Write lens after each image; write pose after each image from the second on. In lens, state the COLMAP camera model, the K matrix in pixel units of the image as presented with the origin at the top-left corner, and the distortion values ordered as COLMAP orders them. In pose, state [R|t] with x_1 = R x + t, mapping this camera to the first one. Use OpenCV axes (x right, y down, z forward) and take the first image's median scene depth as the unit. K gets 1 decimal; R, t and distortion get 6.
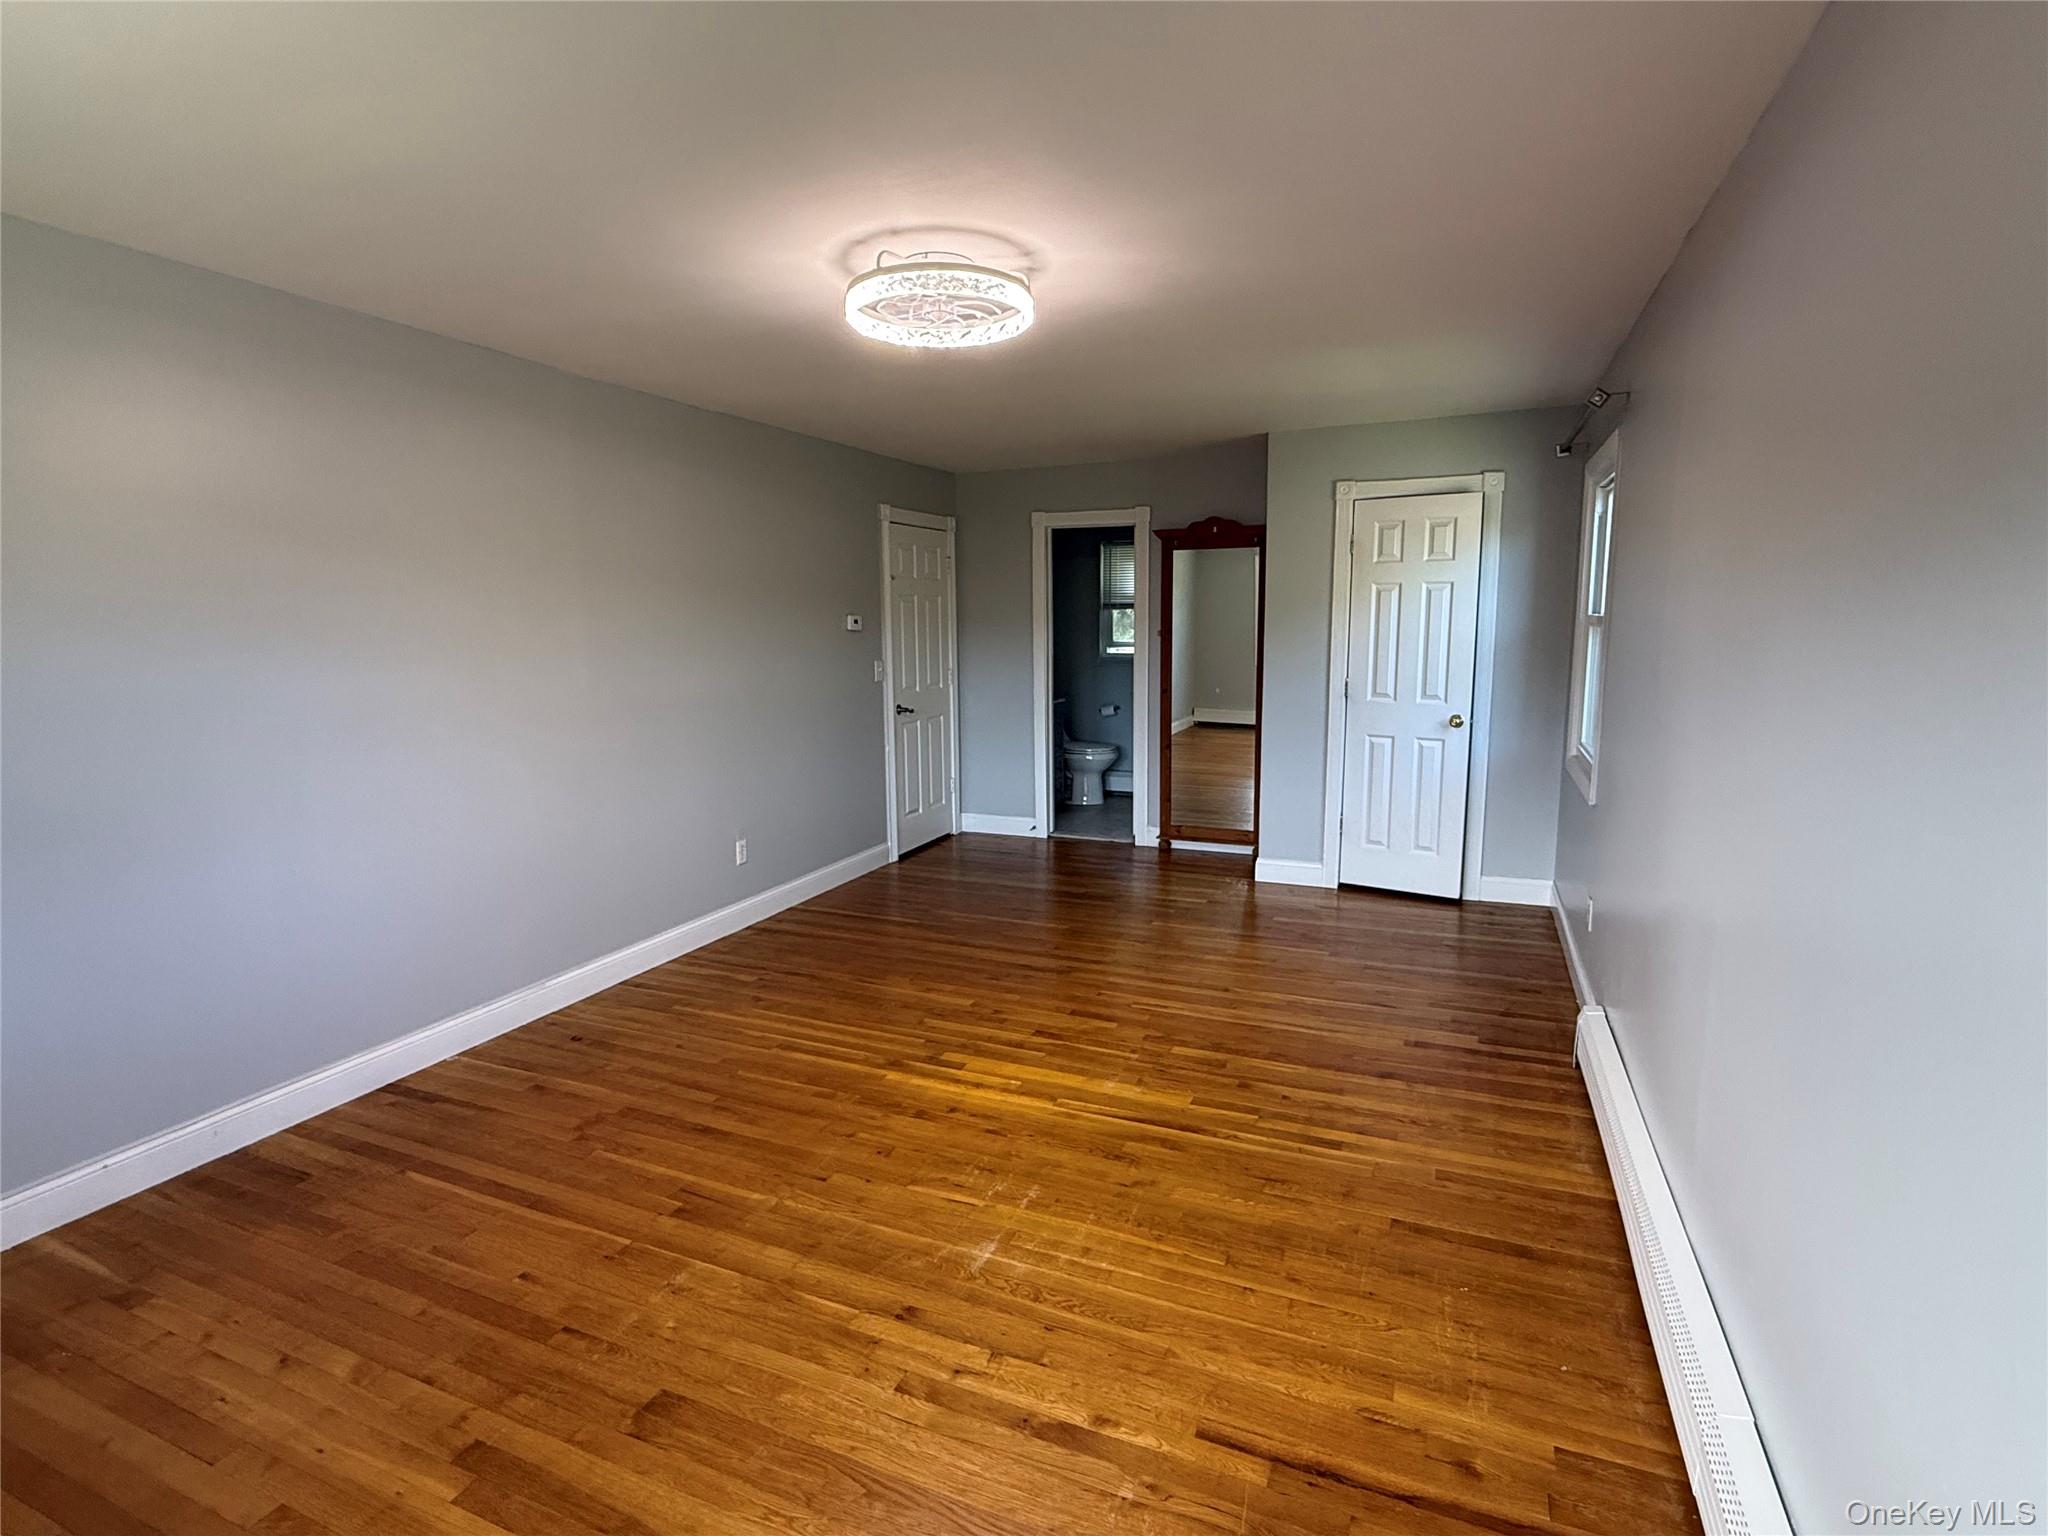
lens RADIAL K [[1017.0, 0, 1021.4], [0, 1017.0, 772.3], [0, 0, 1]] dist [0.000427, 0.001616]
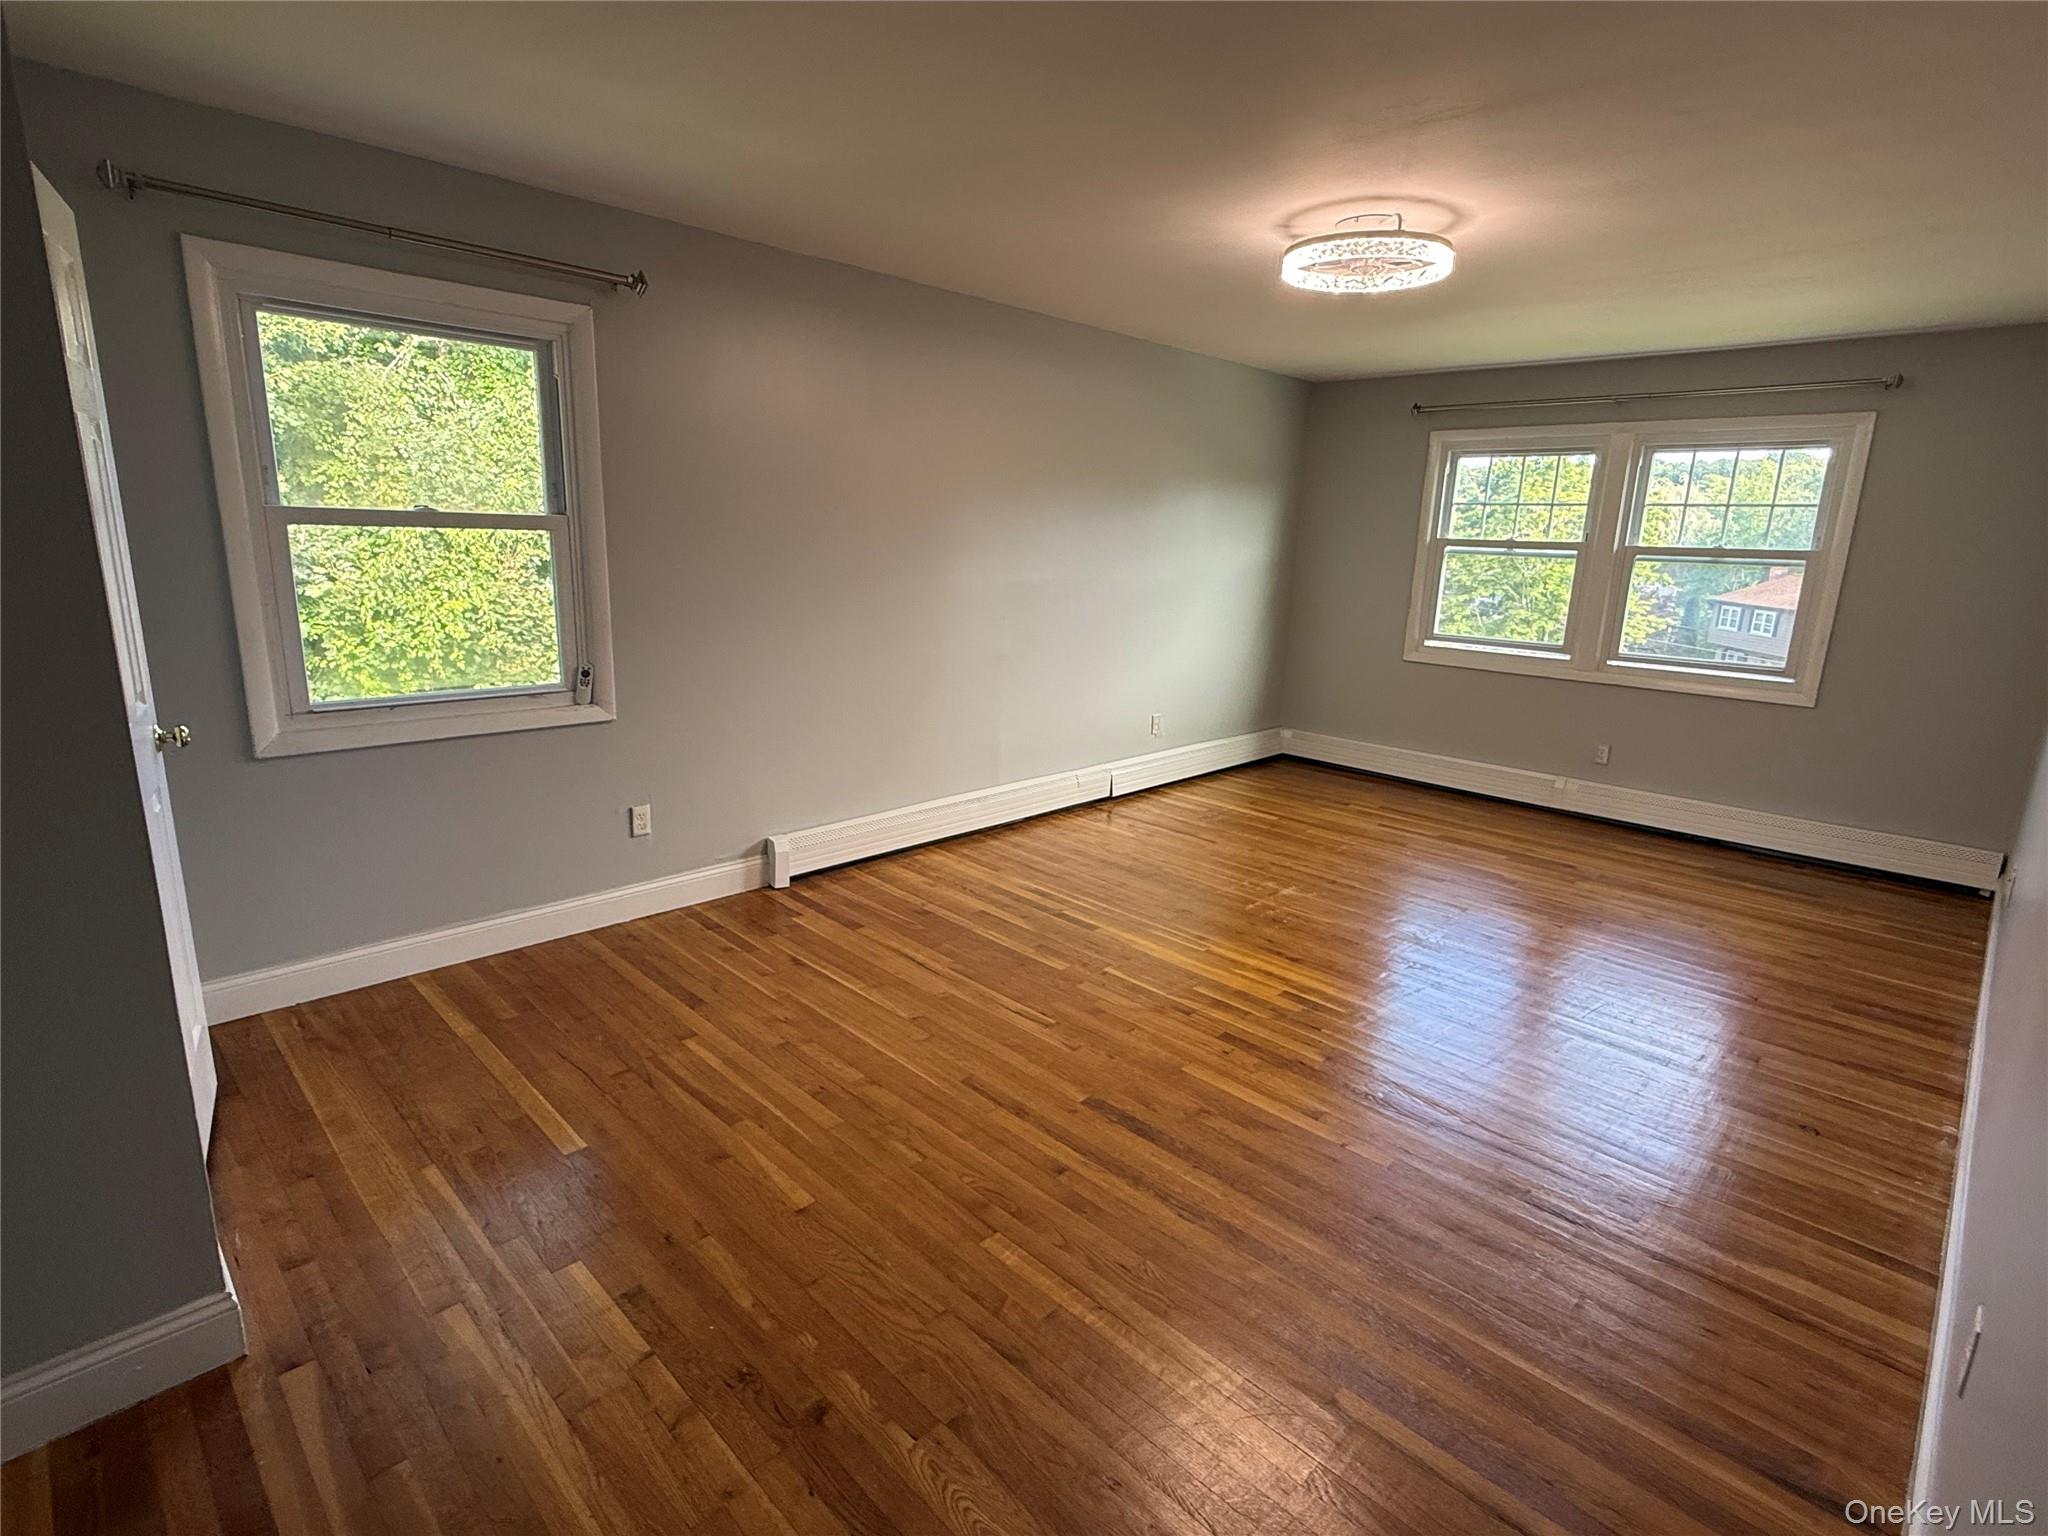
lens RADIAL K [[1017.0, 0, 1013.0], [0, 1017.0, 765.0], [0, 0, 1]] dist [0.000427, 0.001616]
pose [[-0.929883, -0.101073, 0.353698, -0.133945], [0.035522, 0.932347, 0.359816, -0.271966], [-0.366137, 0.347151, -0.863383, 1.793176]]
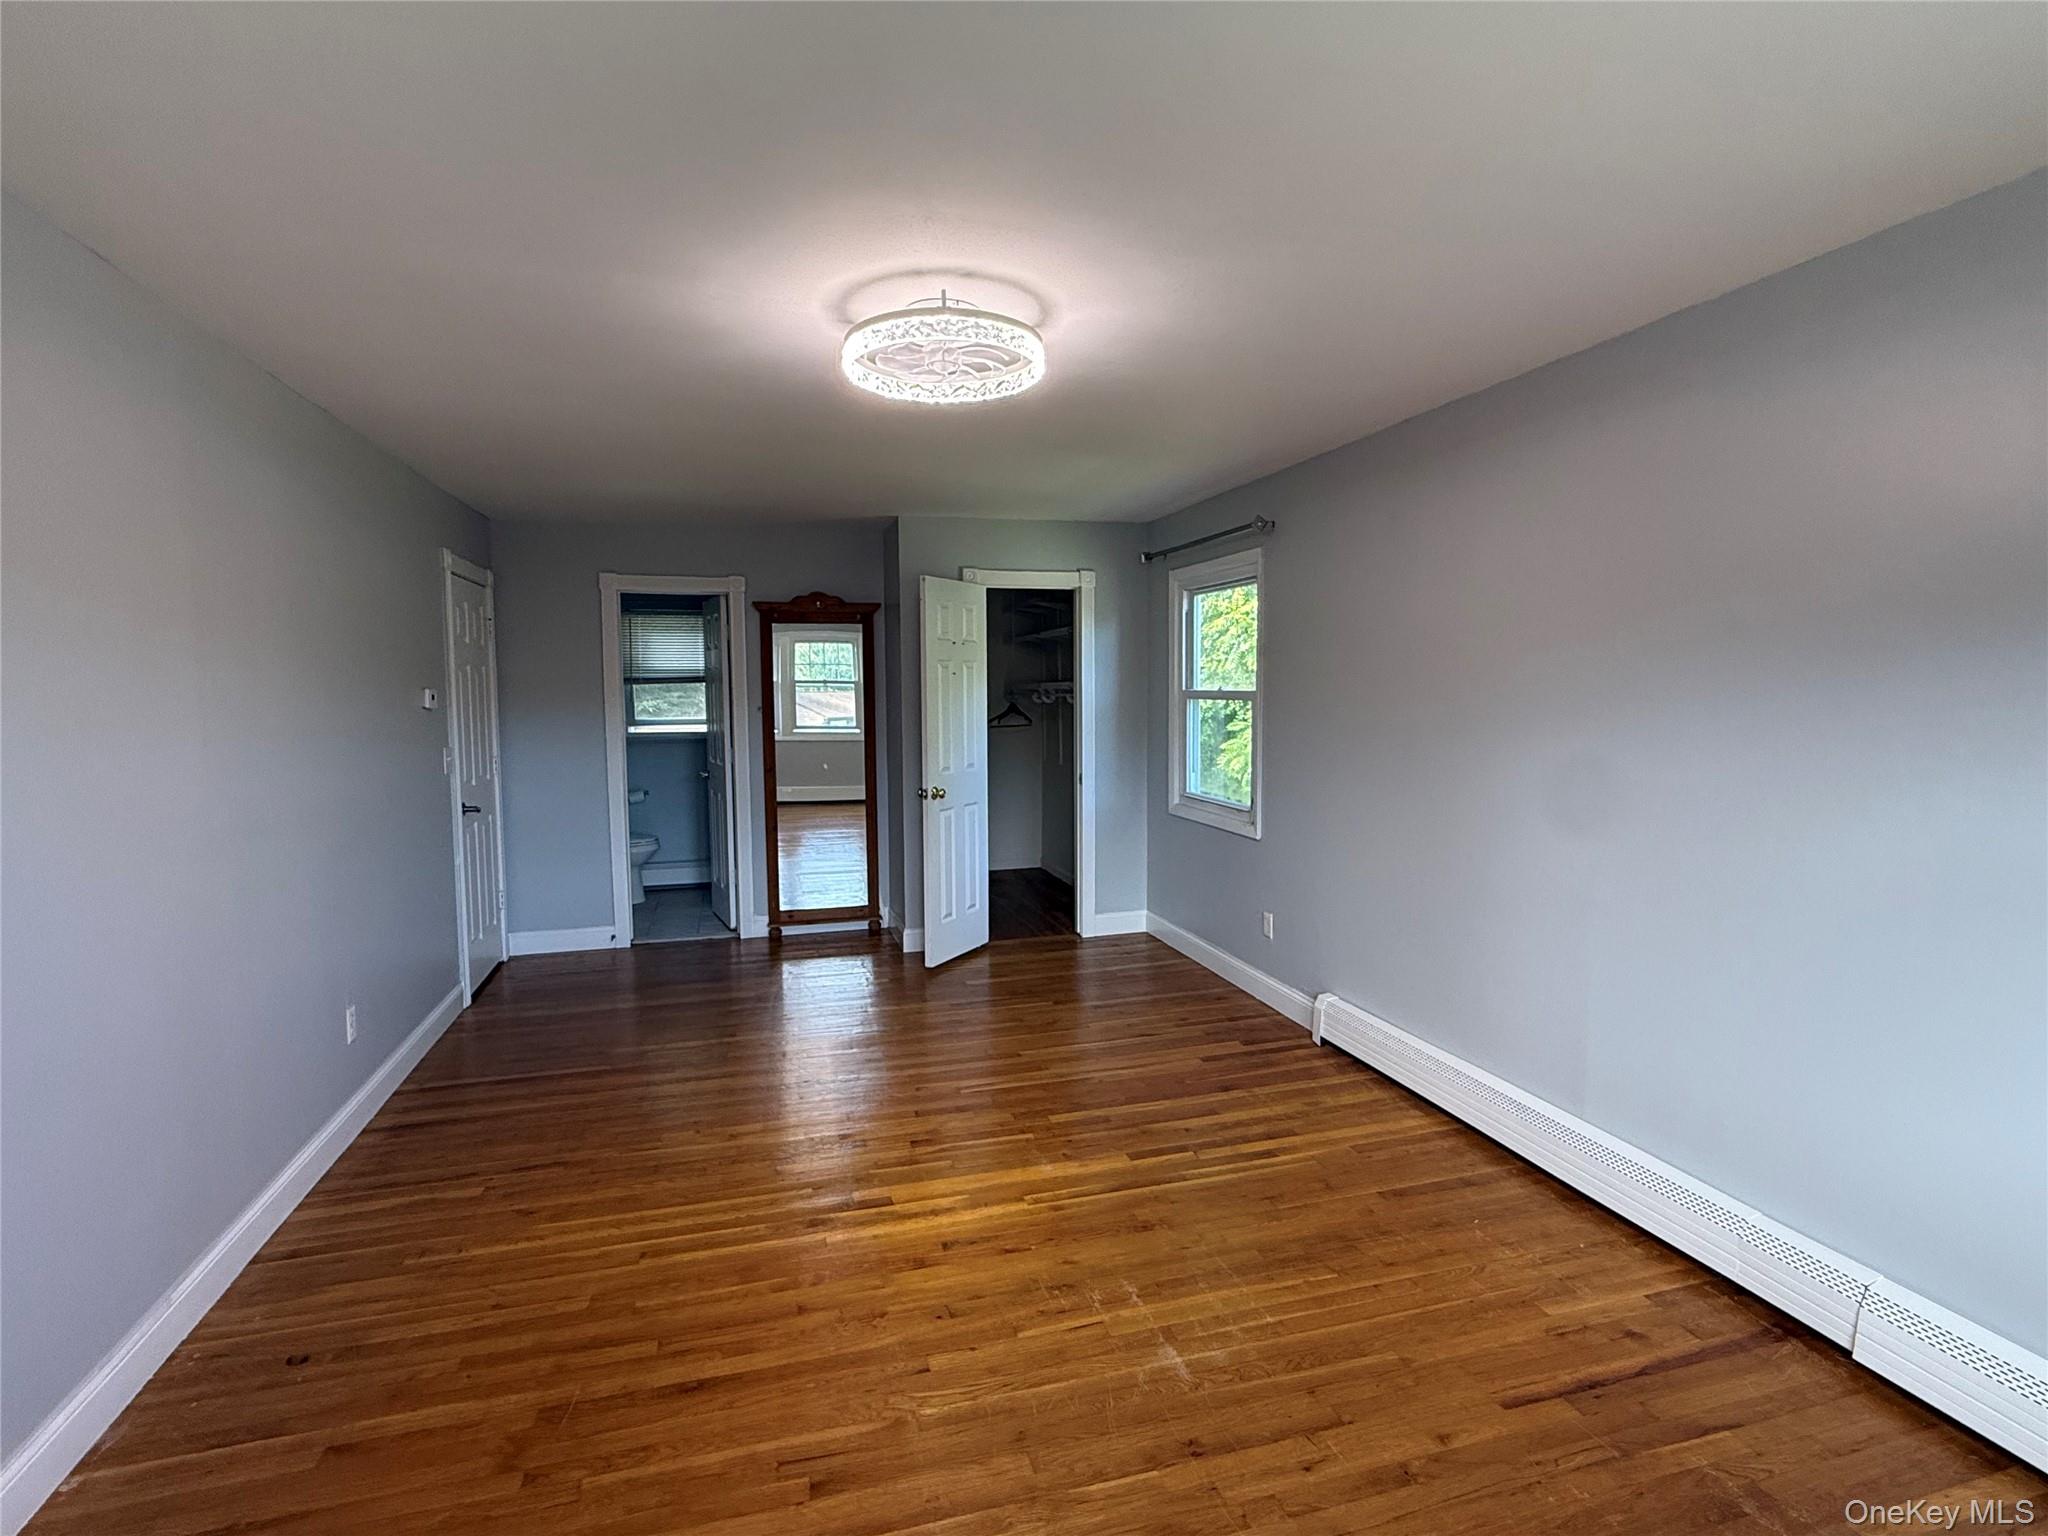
lens RADIAL K [[1017.0, 0, 1031.2], [0, 1017.0, 761.8], [0, 0, 1]] dist [0.000427, 0.001616]
pose [[0.771494, -0.042966, 0.634784, -0.479823], [0.096412, 0.994090, -0.049889, -0.028821], [-0.628889, 0.099690, 0.771077, 0.203058]]
